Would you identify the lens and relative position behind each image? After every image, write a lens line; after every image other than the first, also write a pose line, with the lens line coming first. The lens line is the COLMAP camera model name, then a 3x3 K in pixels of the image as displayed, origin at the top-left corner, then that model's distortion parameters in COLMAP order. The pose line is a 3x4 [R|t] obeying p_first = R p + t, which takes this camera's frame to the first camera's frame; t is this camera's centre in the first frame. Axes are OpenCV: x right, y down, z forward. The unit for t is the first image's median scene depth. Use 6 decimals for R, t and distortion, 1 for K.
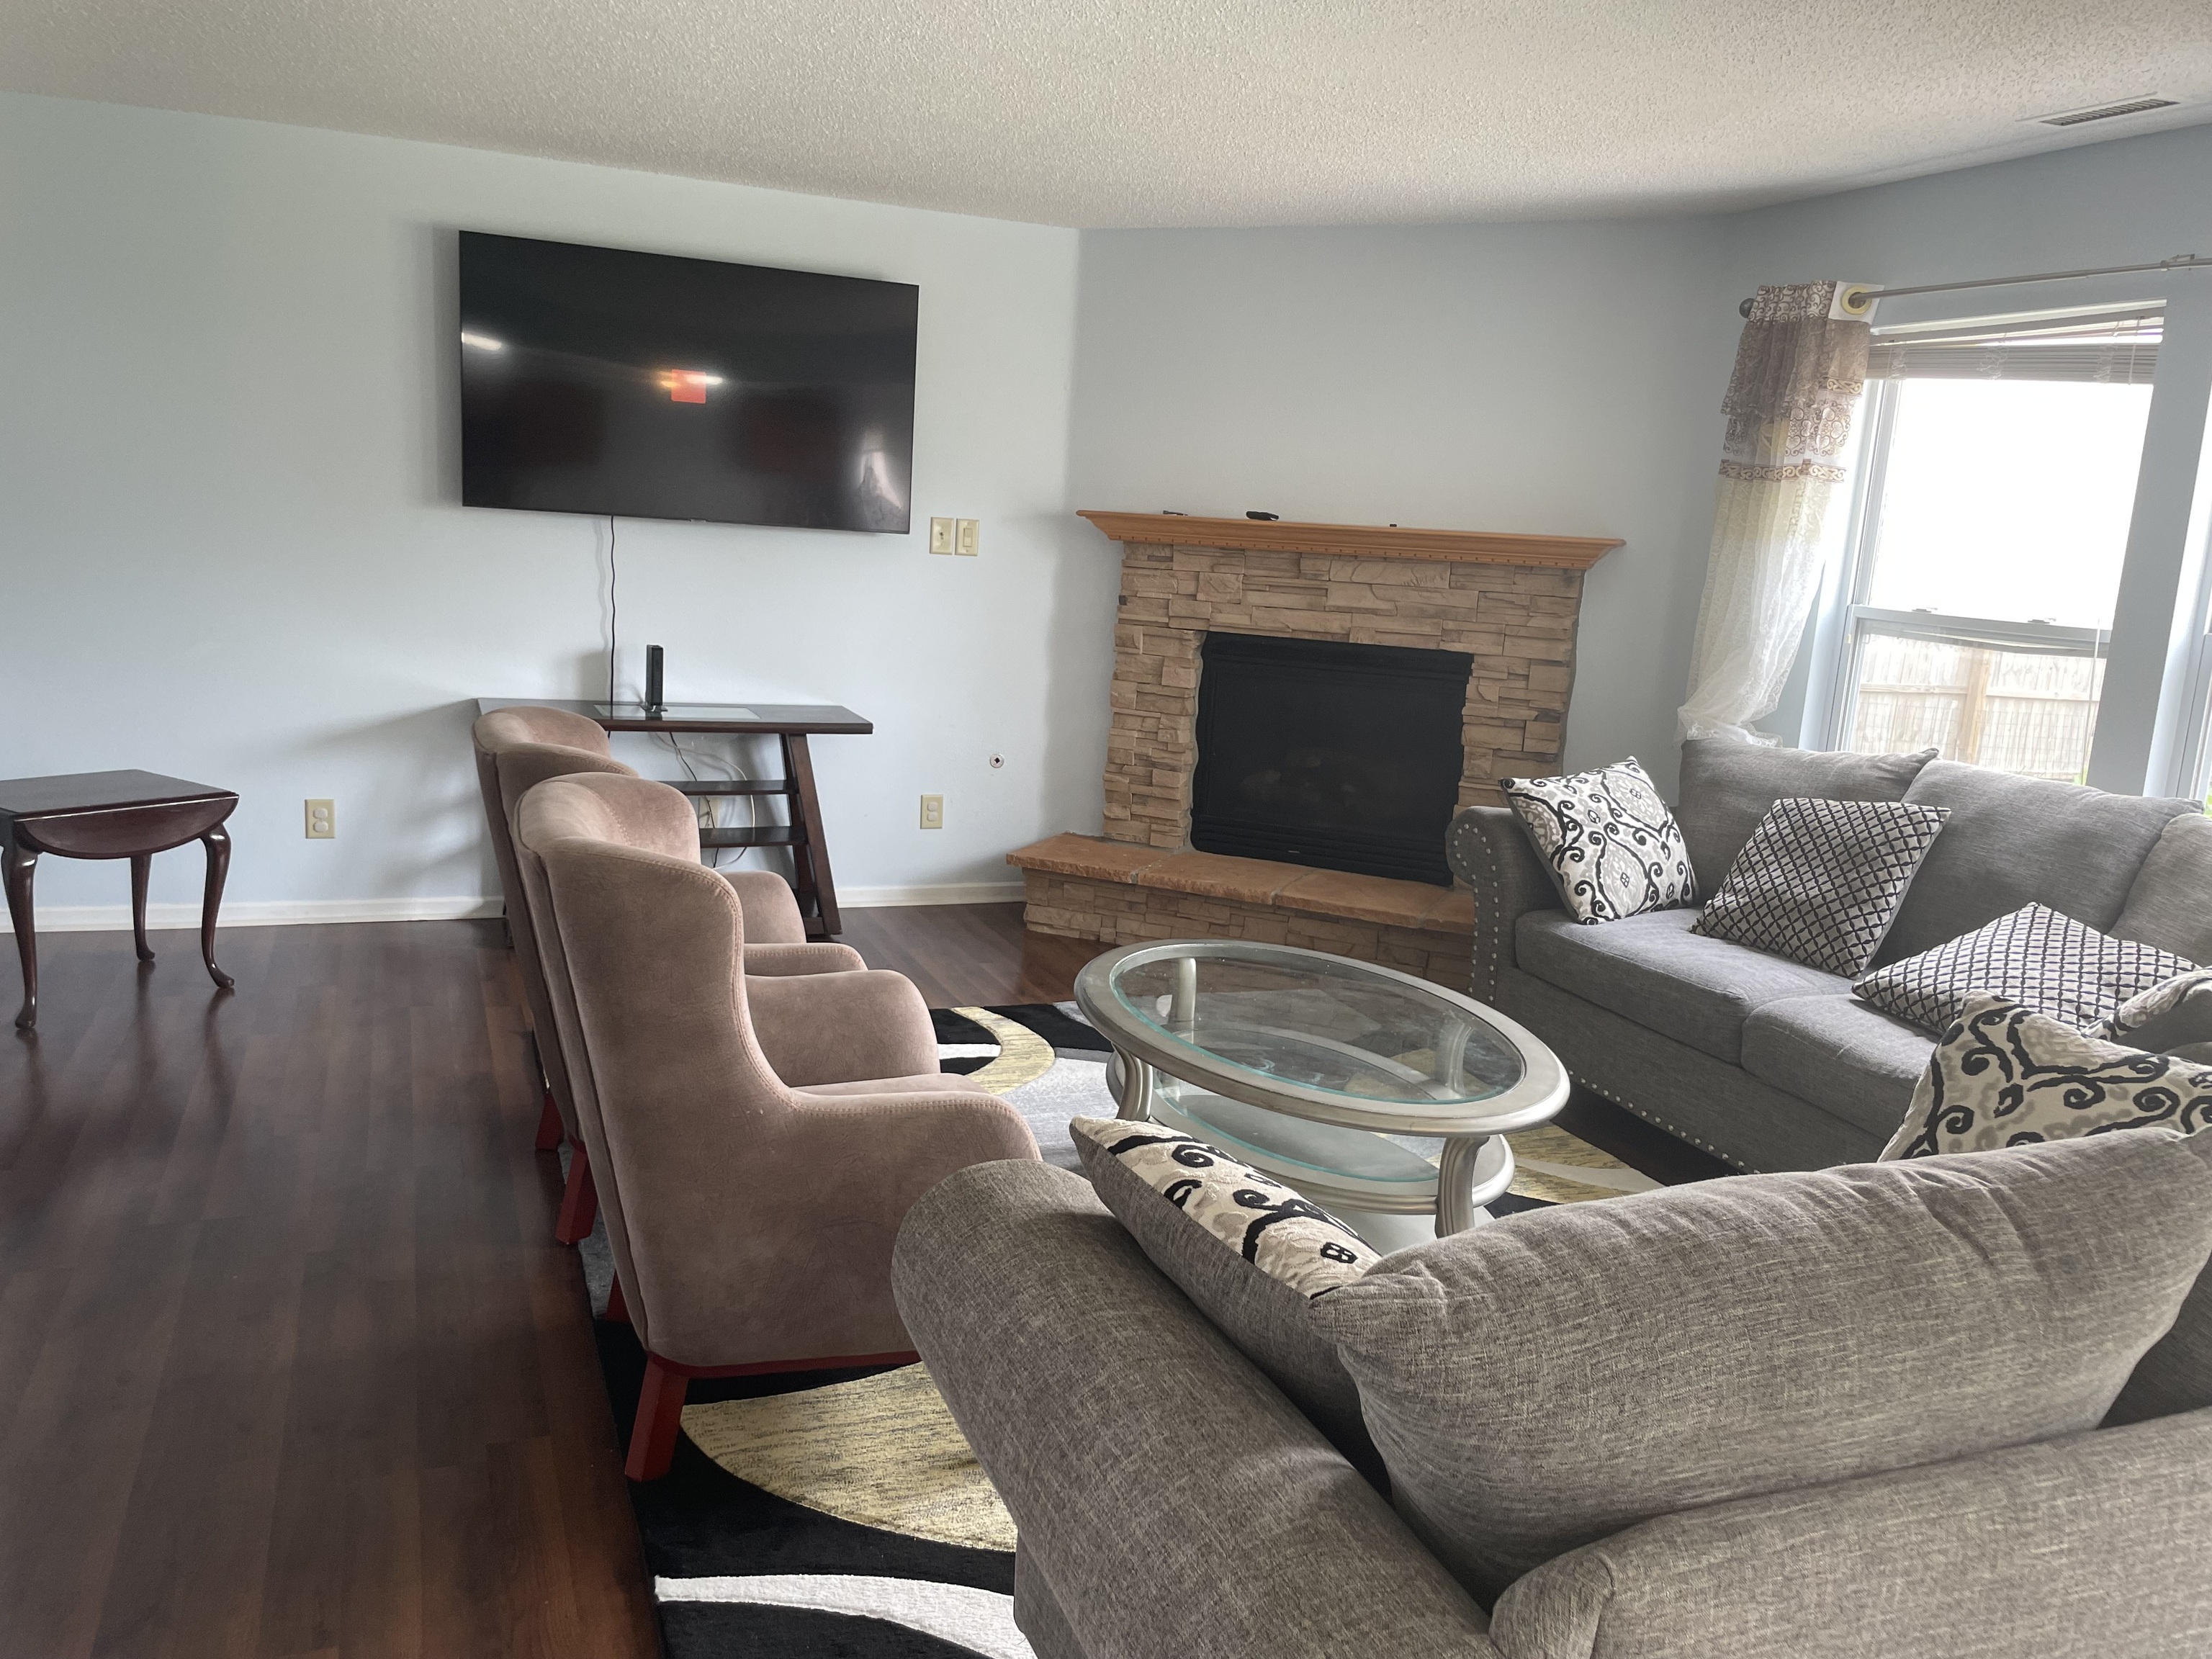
lens RADIAL K [[1670.5, 0, 1083.5], [0, 1670.5, 842.8], [0, 0, 1]] dist [0.096995, -0.123877]
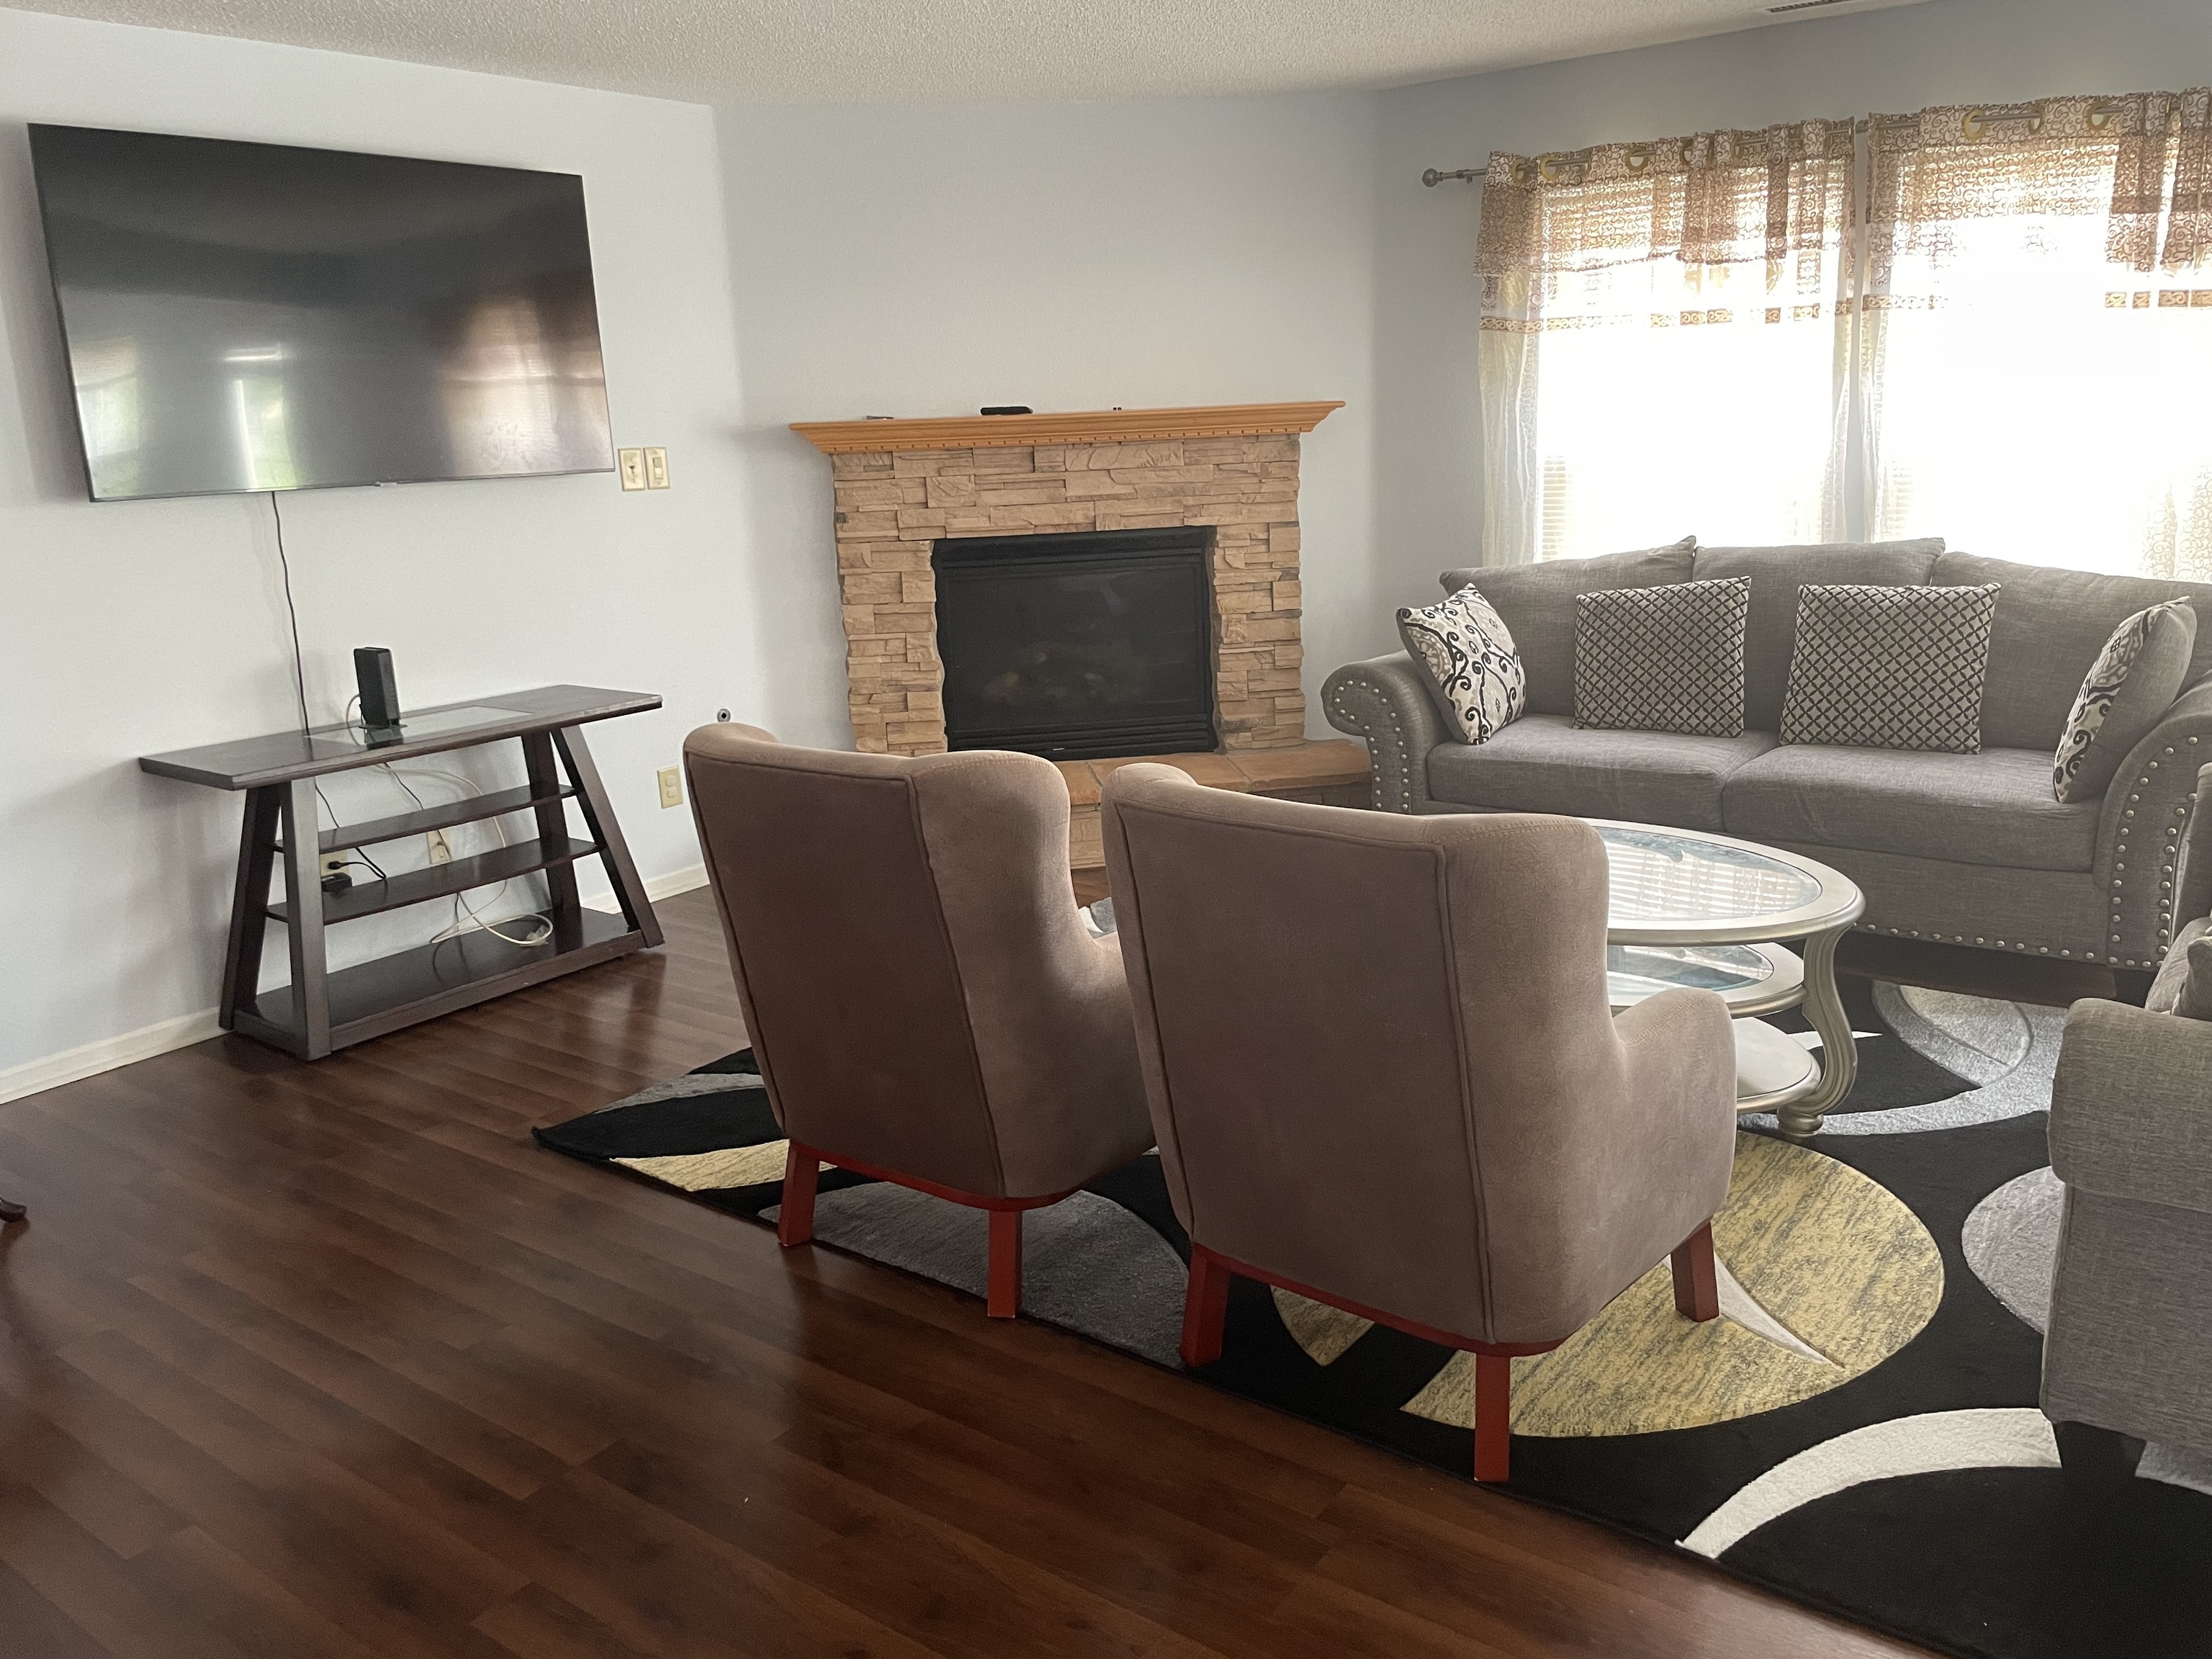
lens RADIAL K [[1670.5, 0, 1119.4], [0, 1670.5, 829.5], [0, 0, 1]] dist [0.096995, -0.123877]
pose [[0.838717, -0.221062, 0.497680, -0.369778], [0.192250, 0.975251, 0.109202, -0.052514], [-0.509503, 0.004089, 0.860459, 0.134191]]
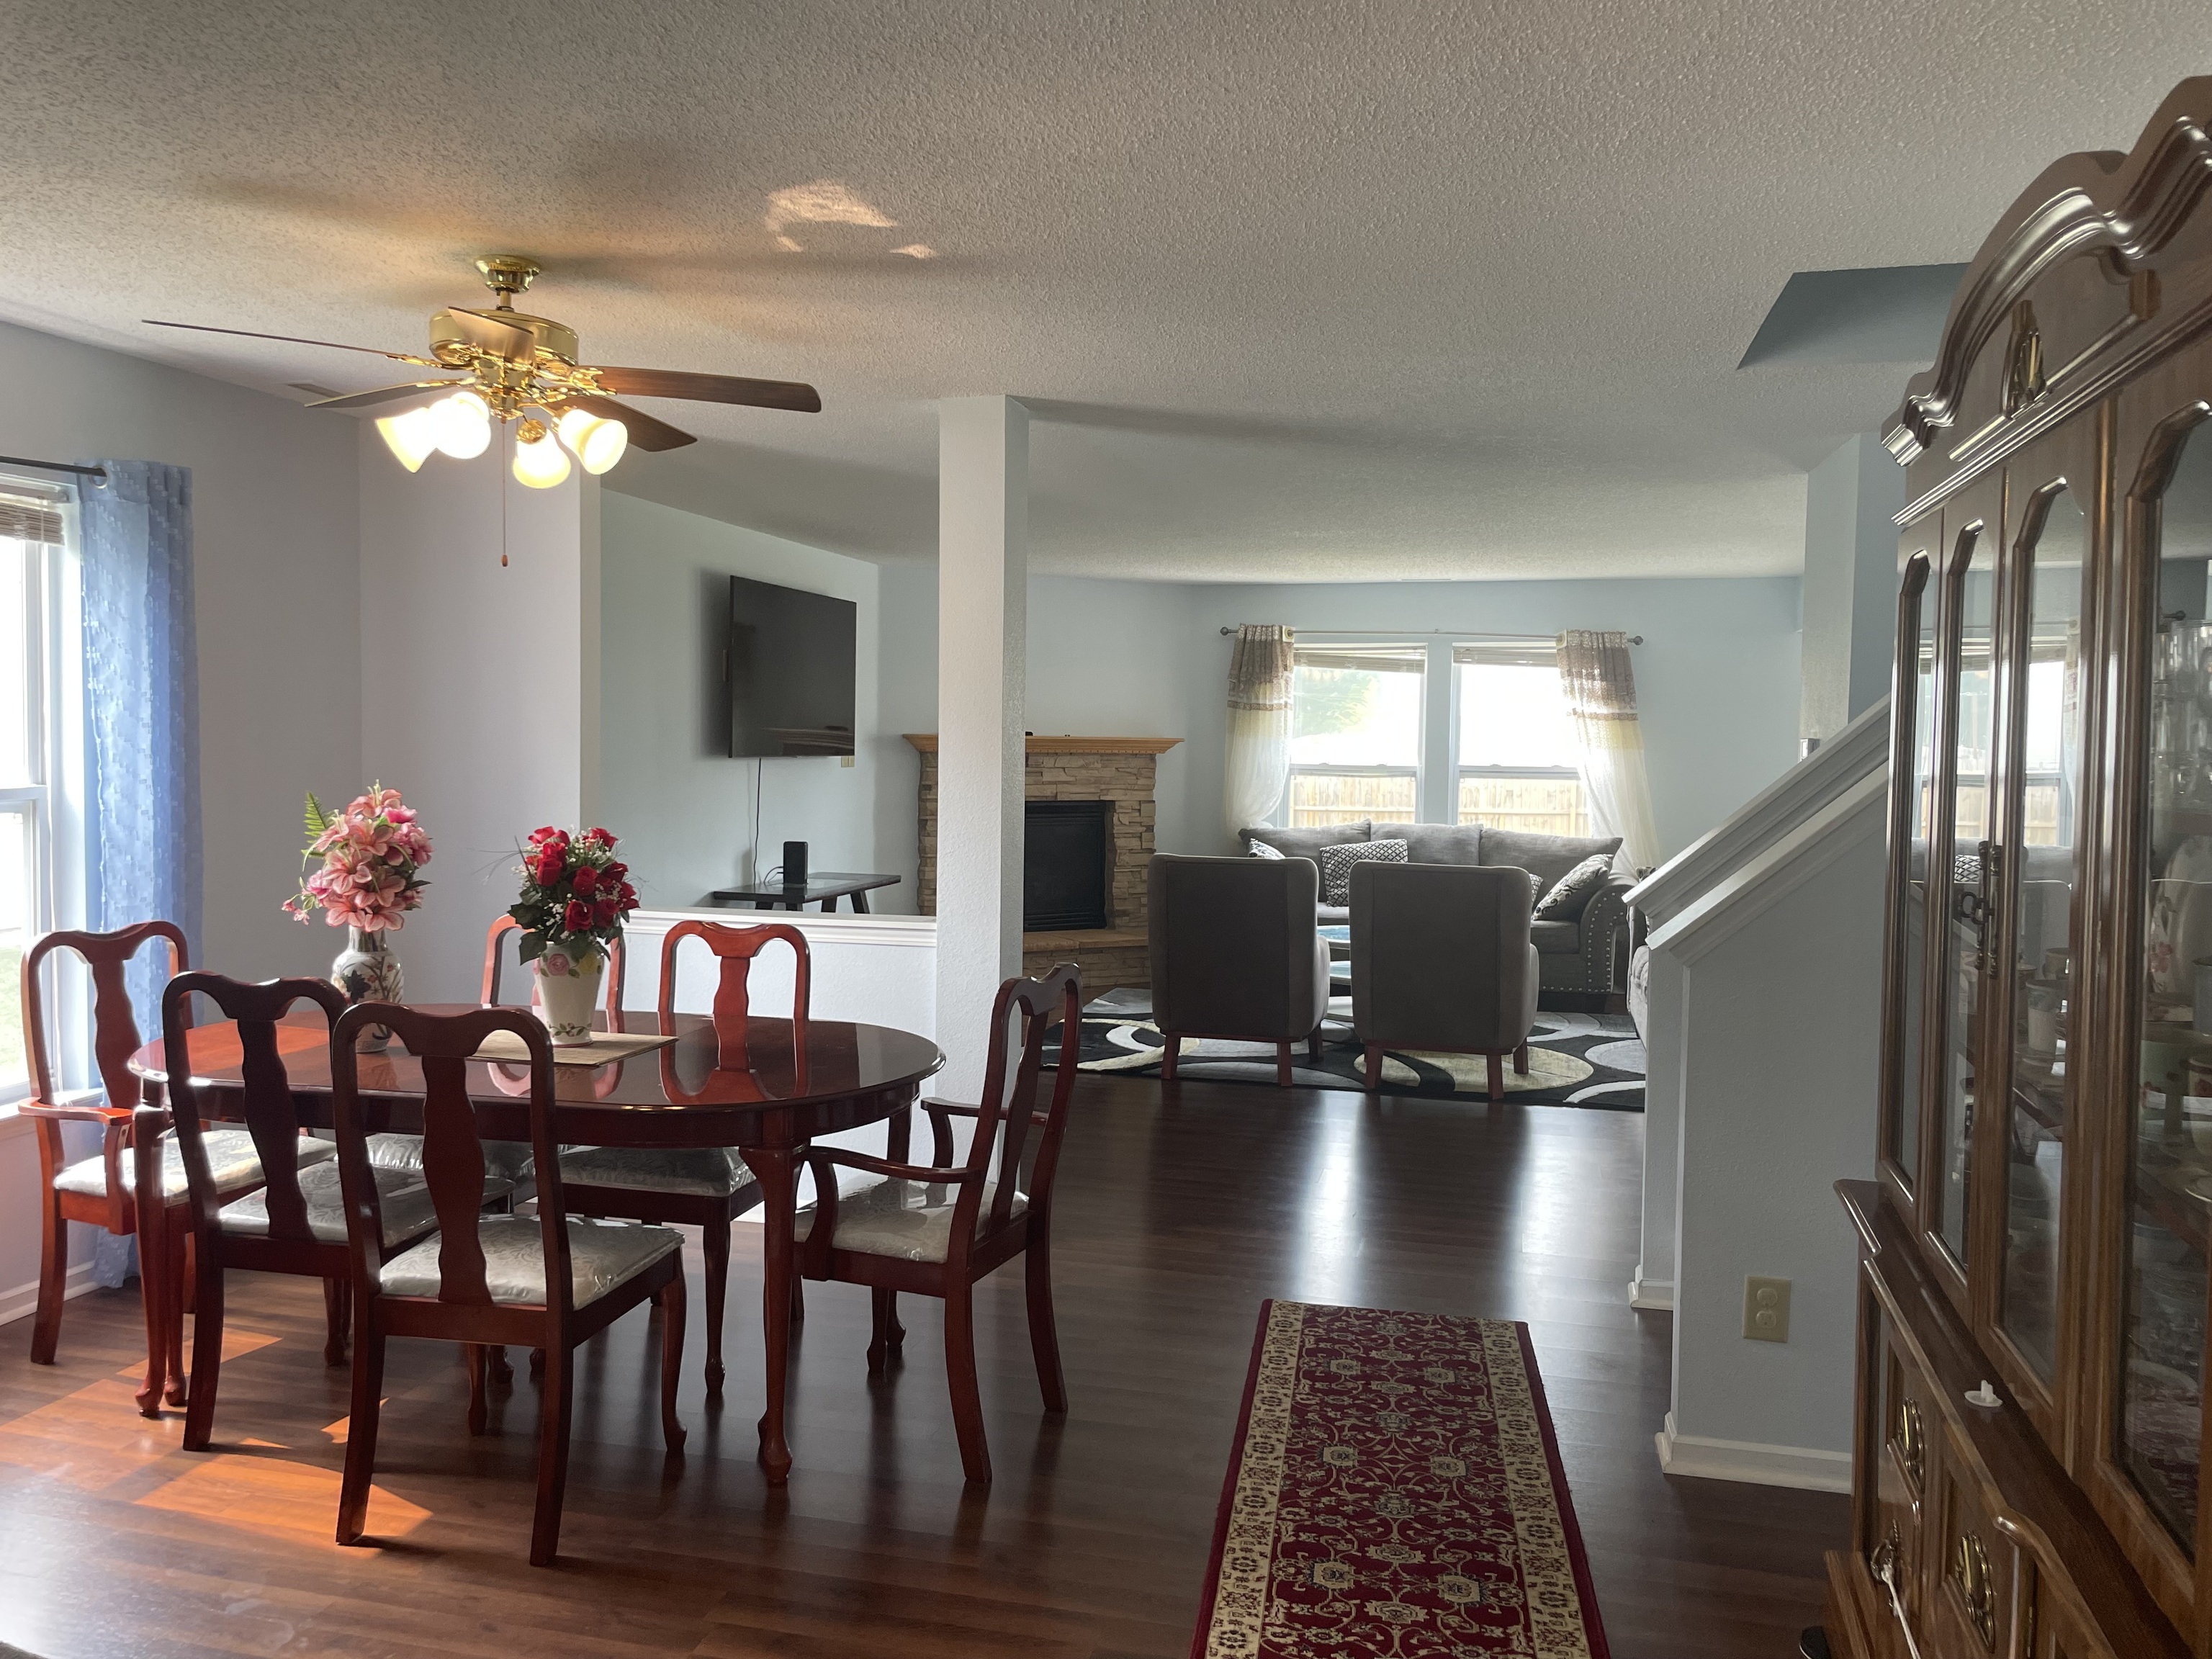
lens RADIAL K [[1670.5, 0, 1083.2], [0, 1670.5, 812.5], [0, 0, 1]] dist [0.096995, -0.123877]
pose [[0.589578, -0.088569, 0.802841, -1.264116], [0.174186, 0.984524, -0.019303, -0.068095], [-0.788706, 0.151224, 0.595880, -0.081147]]
